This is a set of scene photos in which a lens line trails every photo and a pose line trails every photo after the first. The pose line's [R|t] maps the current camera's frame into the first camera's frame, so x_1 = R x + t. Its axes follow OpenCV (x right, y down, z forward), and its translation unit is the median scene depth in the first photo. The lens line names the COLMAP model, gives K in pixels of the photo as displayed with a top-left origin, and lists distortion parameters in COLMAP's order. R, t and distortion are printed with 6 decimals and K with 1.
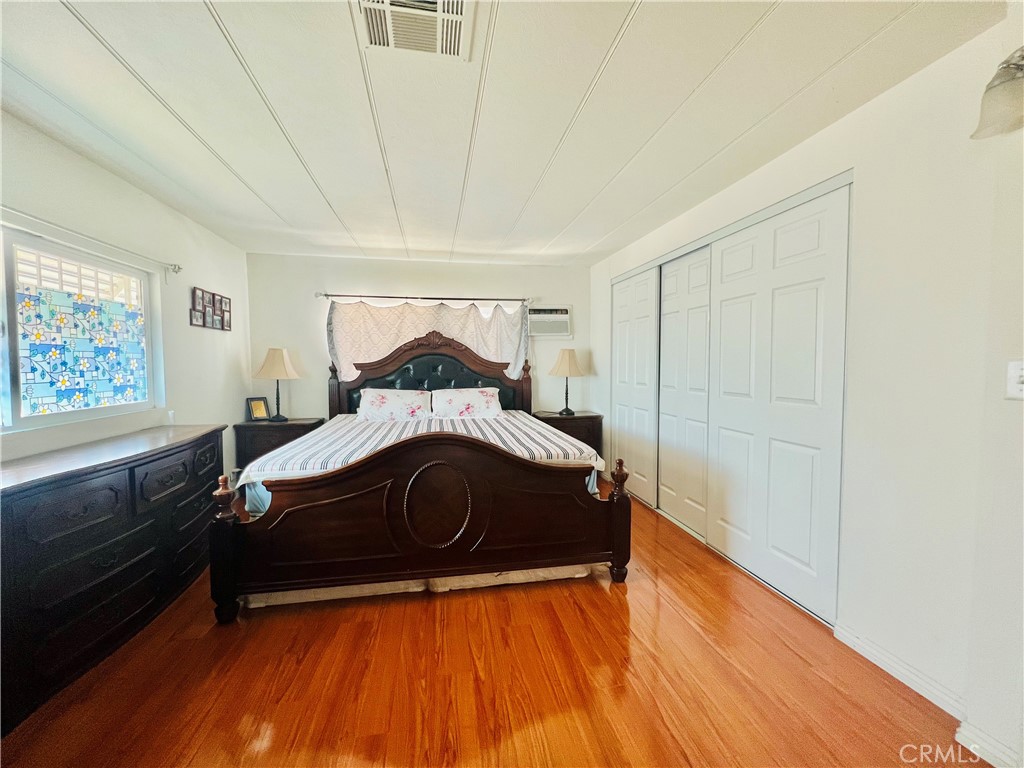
lens RADIAL K [[412.0, 0, 514.8], [0, 412.0, 382.3], [0, 0, 1]] dist [-0.004511, 0.001473]
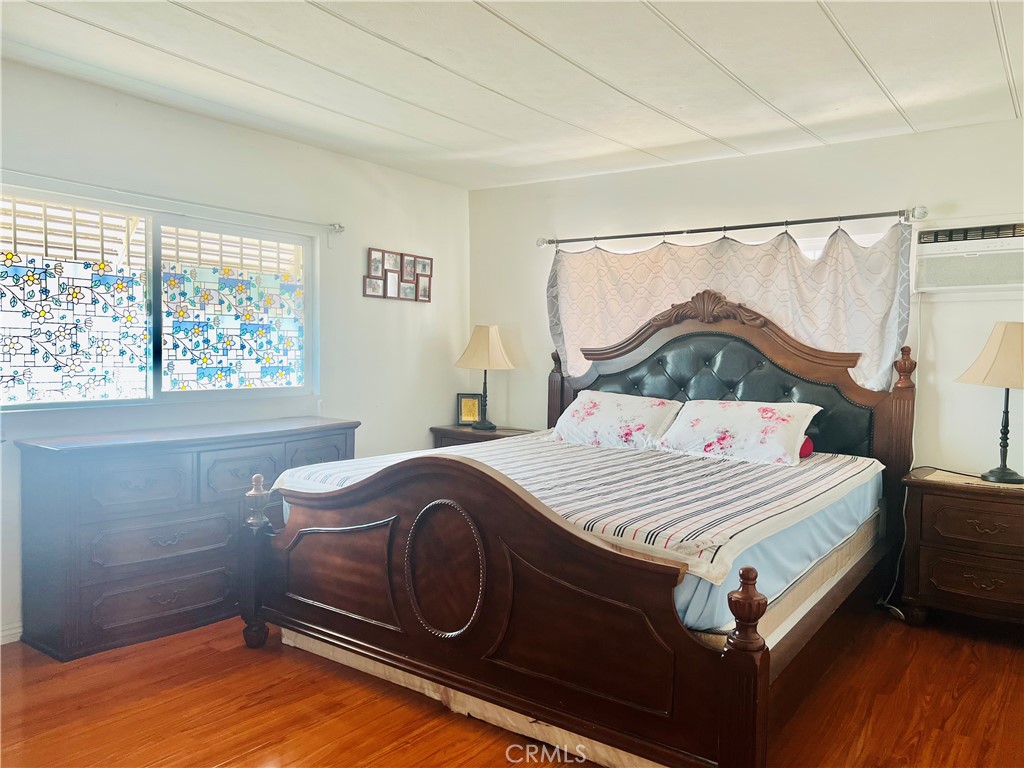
lens RADIAL K [[770.4, 0, 514.7], [0, 770.4, 389.8], [0, 0, 1]] dist [0.065337, -0.085151]
pose [[0.688196, 0.056558, -0.723317, 0.455683], [-0.053935, 0.998187, 0.026735, -0.011236], [0.723518, 0.020613, 0.689998, 0.152859]]
